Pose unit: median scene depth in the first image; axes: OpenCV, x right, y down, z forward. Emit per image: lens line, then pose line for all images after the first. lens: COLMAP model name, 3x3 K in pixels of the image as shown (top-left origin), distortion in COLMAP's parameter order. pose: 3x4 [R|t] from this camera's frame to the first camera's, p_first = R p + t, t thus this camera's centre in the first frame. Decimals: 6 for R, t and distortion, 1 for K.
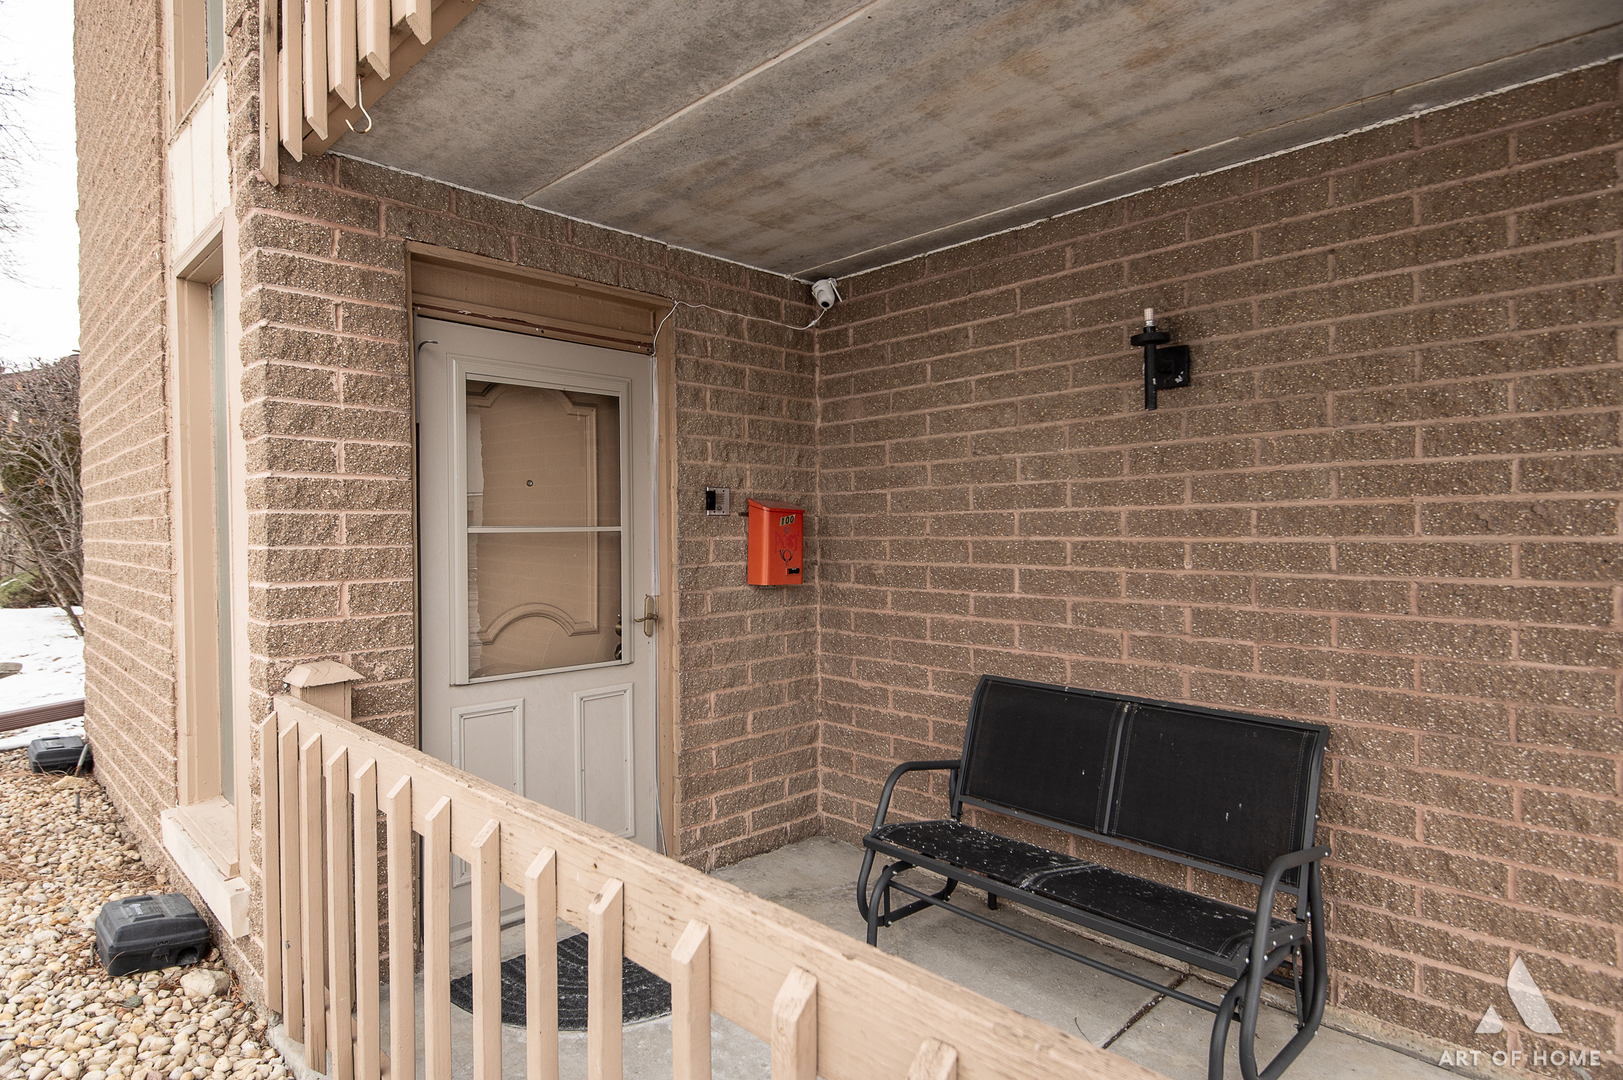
lens RADIAL K [[902.6, 0, 811.7], [0, 902.6, 538.6], [0, 0, 1]] dist [0.005073, 0.000246]
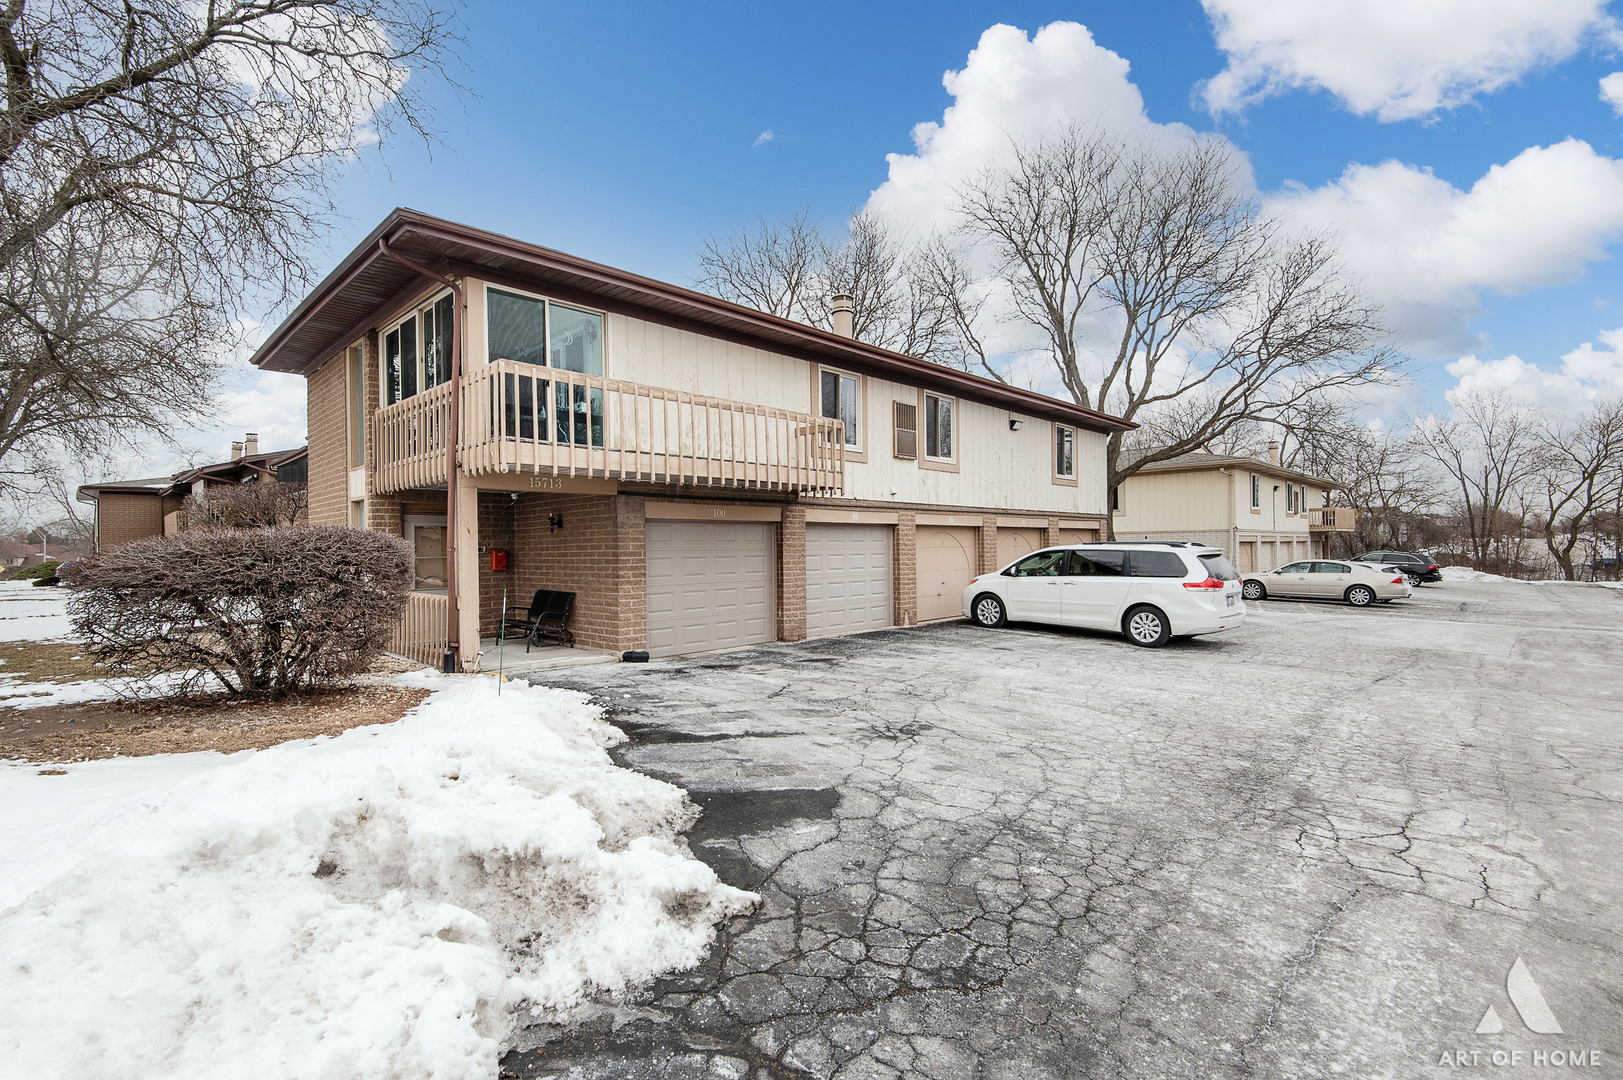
lens RADIAL K [[723.1, 0, 811.4], [0, 723.1, 545.9], [0, 0, 1]] dist [0.015866, -0.005344]
pose [[0.999886, -0.011255, 0.010028, 1.514242], [0.011299, 0.999927, -0.004356, -0.030749], [-0.009978, 0.004469, 0.999940, -2.588114]]
